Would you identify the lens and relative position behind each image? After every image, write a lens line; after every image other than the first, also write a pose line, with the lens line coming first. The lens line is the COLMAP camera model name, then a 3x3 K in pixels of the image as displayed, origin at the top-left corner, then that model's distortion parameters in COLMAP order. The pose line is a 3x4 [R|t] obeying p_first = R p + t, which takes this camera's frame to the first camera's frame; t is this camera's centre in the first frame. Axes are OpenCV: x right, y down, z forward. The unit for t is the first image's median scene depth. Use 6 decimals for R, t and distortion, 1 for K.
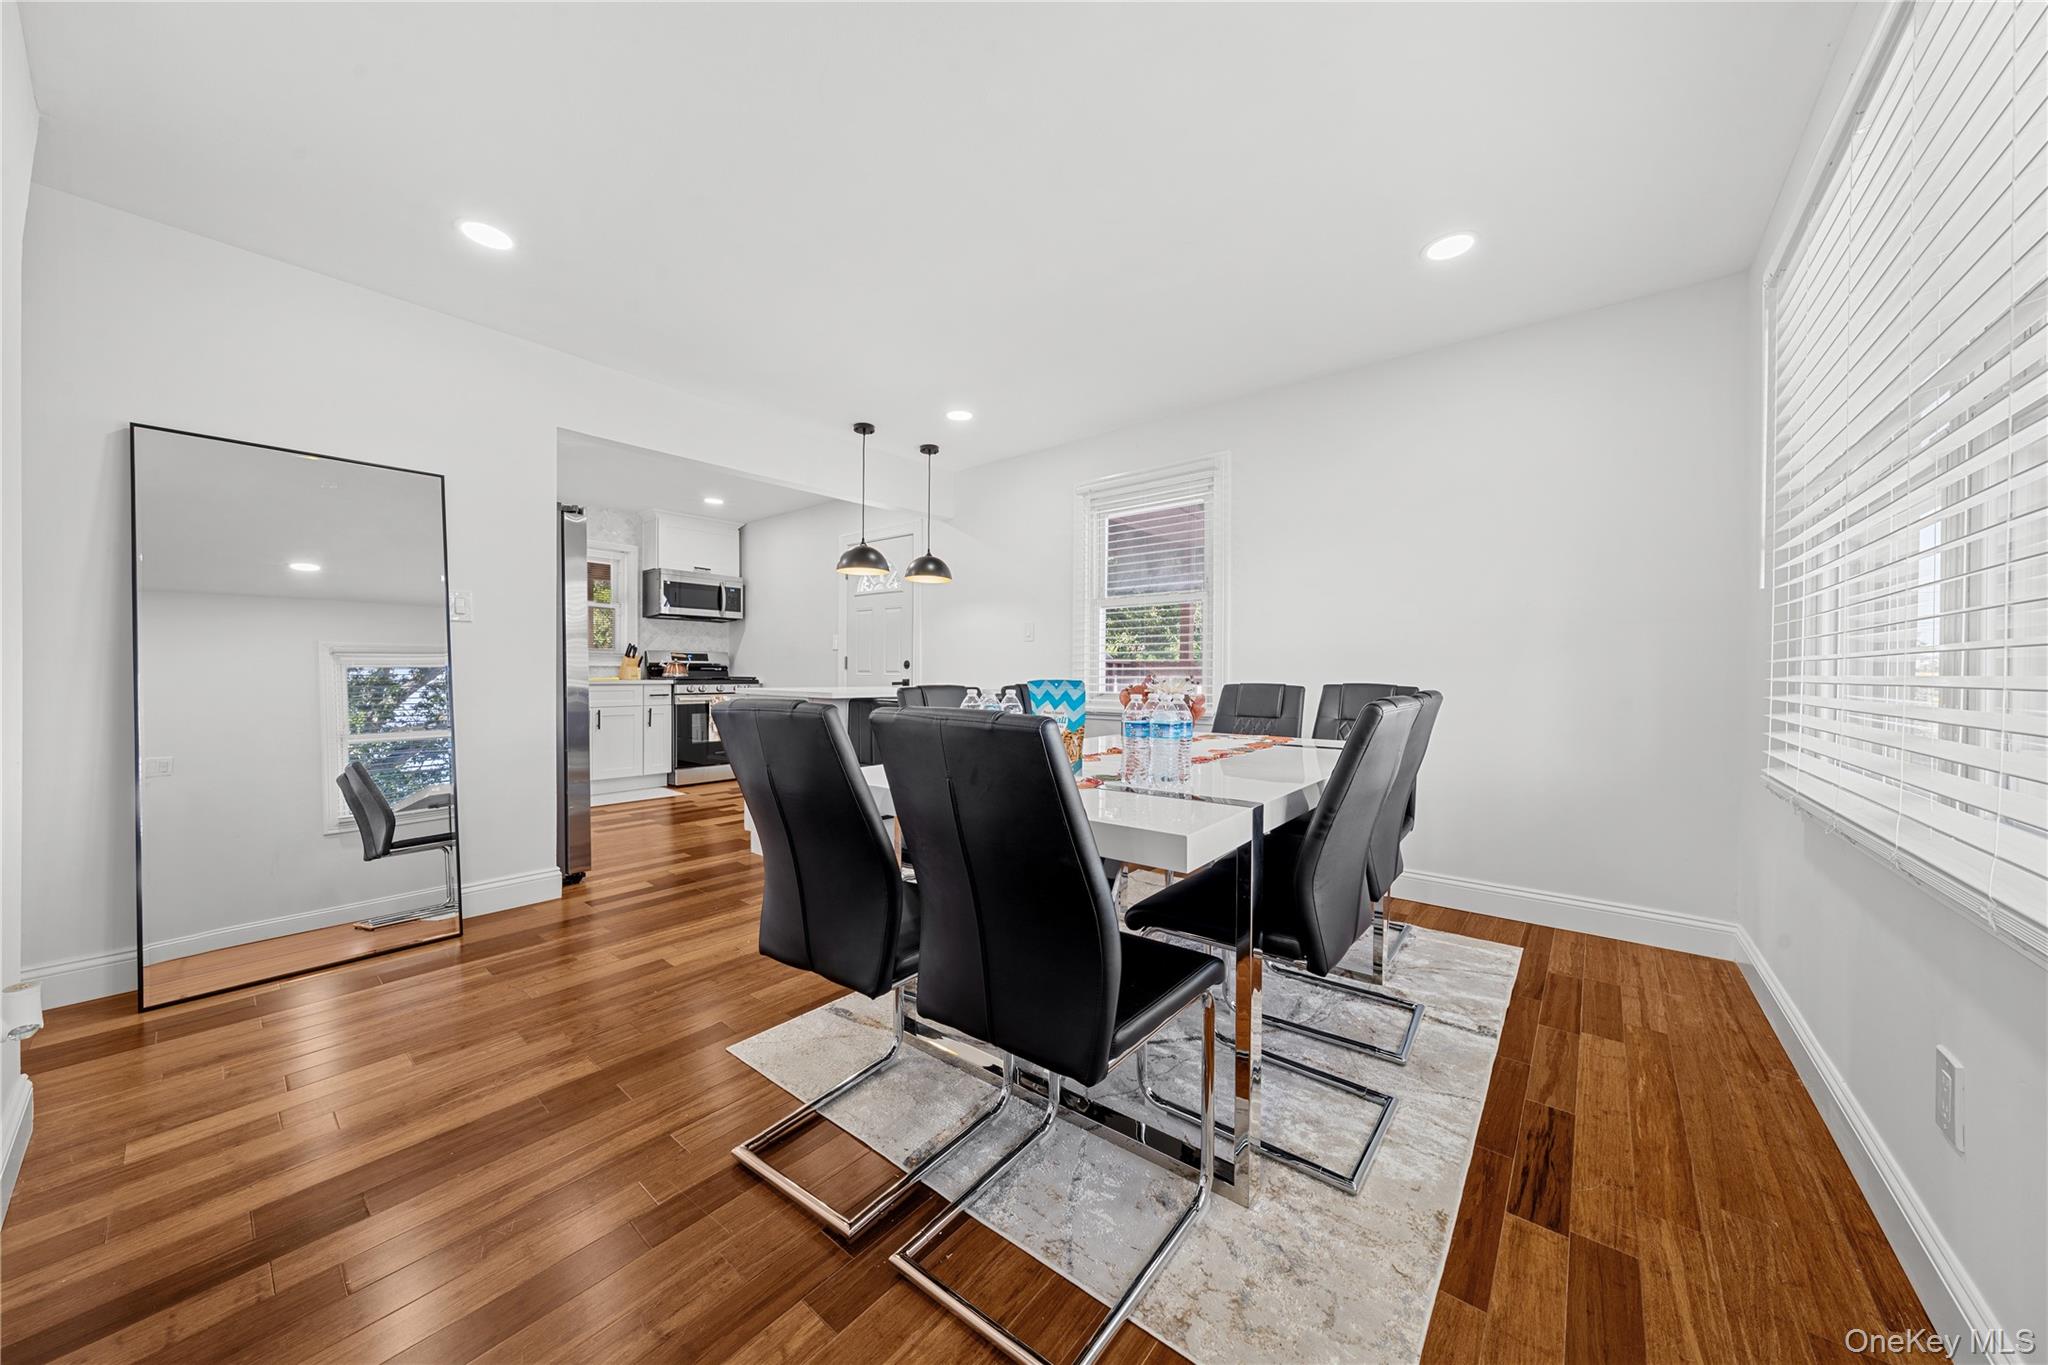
lens RADIAL K [[694.9, 0, 1024.0], [0, 694.9, 682.5], [0, 0, 1]] dist [-0.000404, -0.000074]
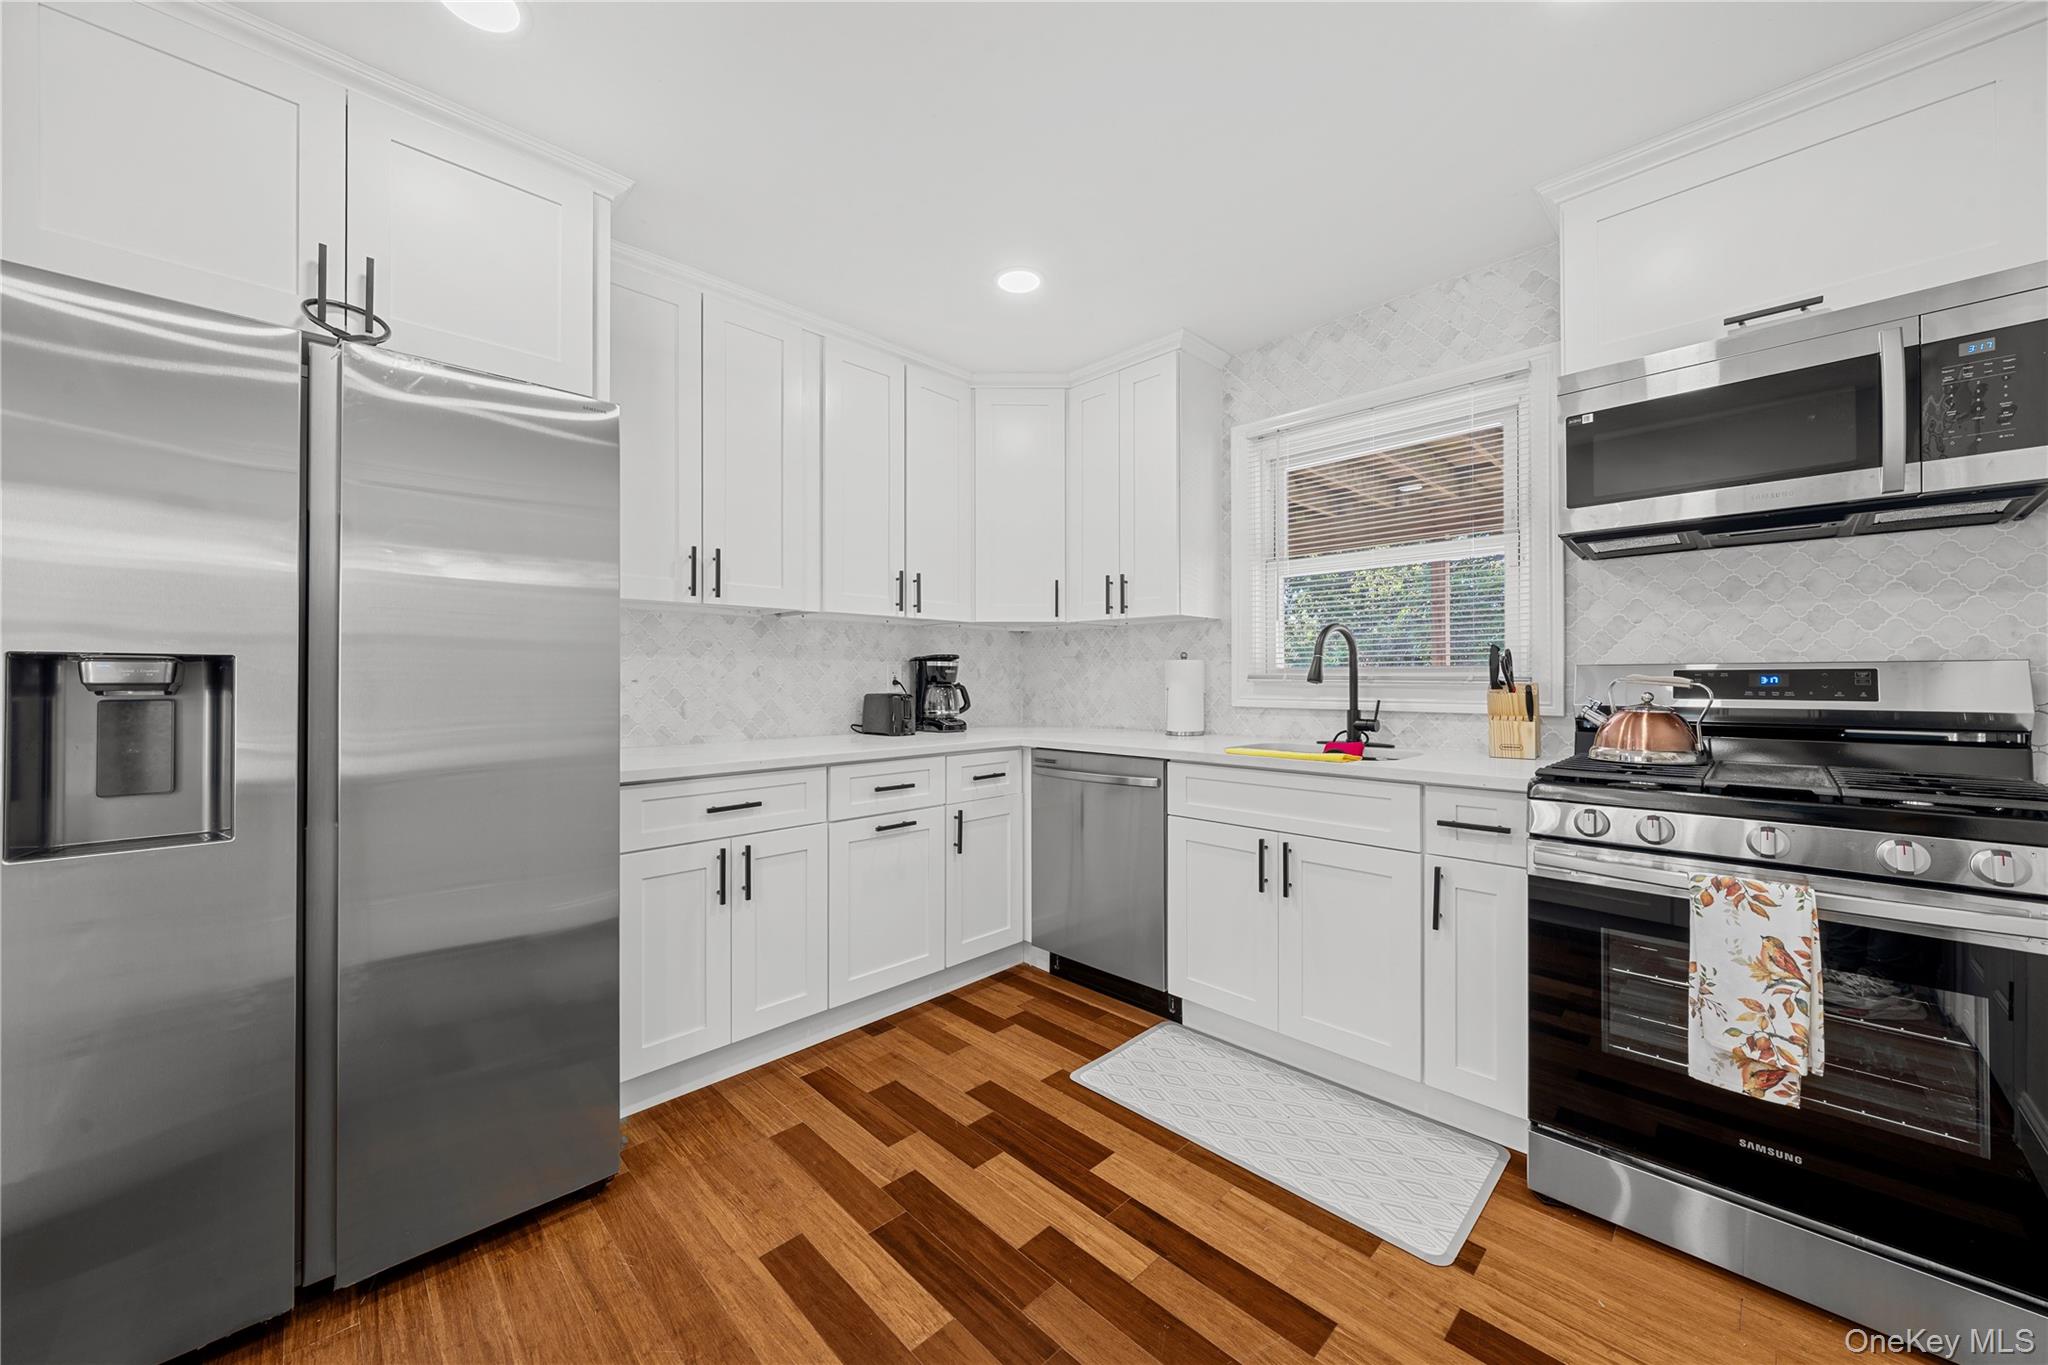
lens RADIAL K [[733.6, 0, 1024.0], [0, 733.6, 682.5], [0, 0, 1]] dist [-0.000059, -0.000006]
pose [[-0.110872, -0.003336, -0.993829, -0.368521], [-0.013606, 0.999906, -0.001838, -0.066367], [0.993742, 0.013319, -0.110907, 1.513143]]
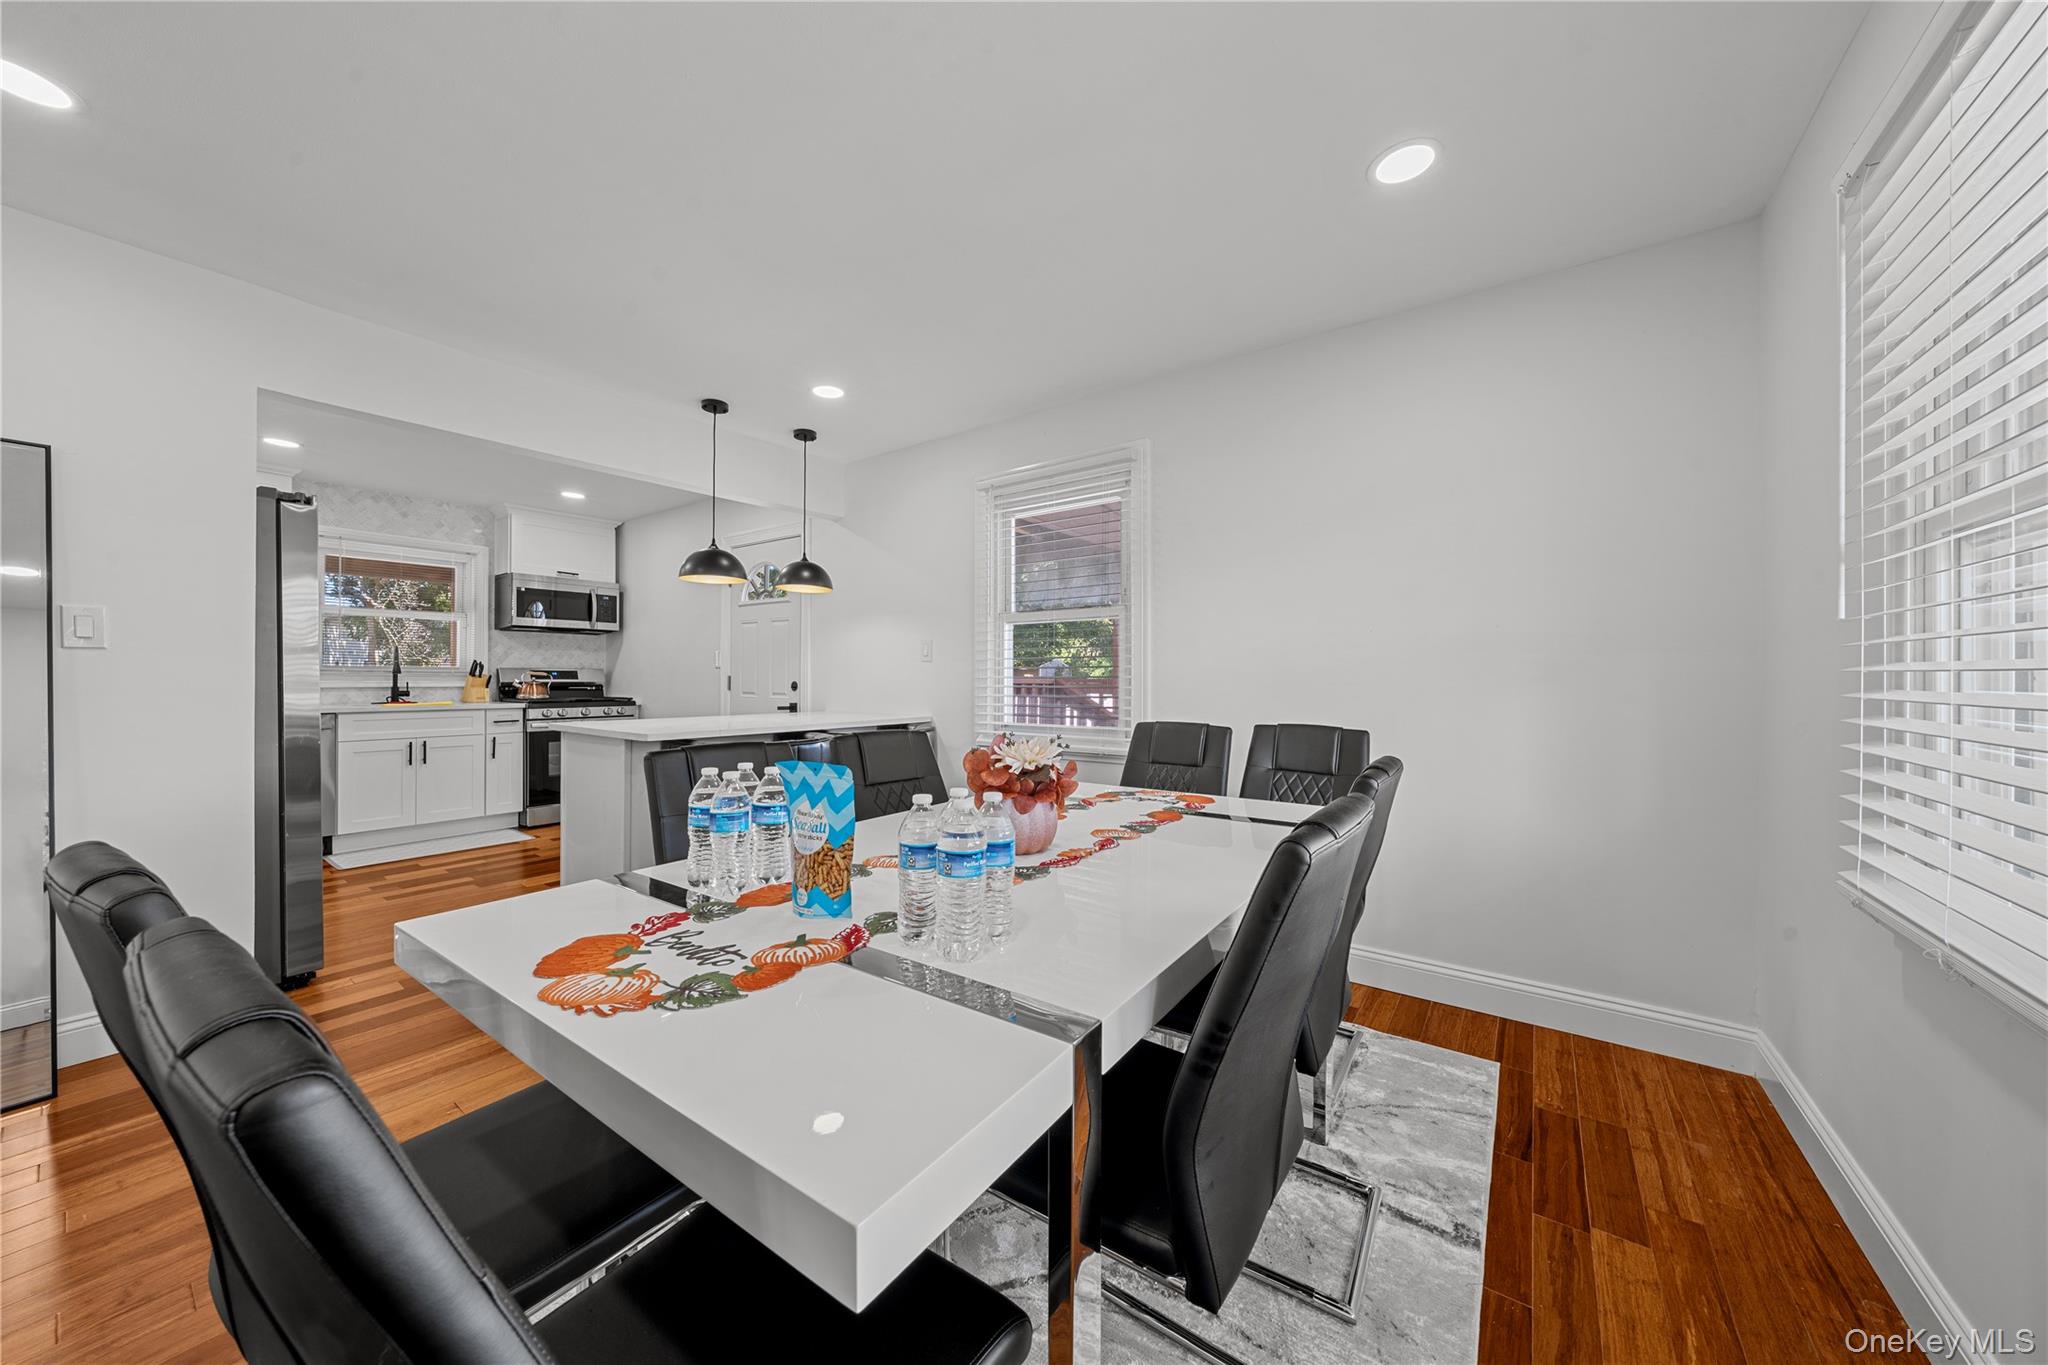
lens RADIAL K [[699.1, 0, 1024.0], [0, 699.1, 682.5], [0, 0, 1]] dist [0.000473, 0.000175]
pose [[0.998179, -0.003214, 0.060238, 0.103459], [0.003671, 0.999965, -0.007486, -0.036871], [-0.060212, 0.007694, 0.998156, 0.184408]]
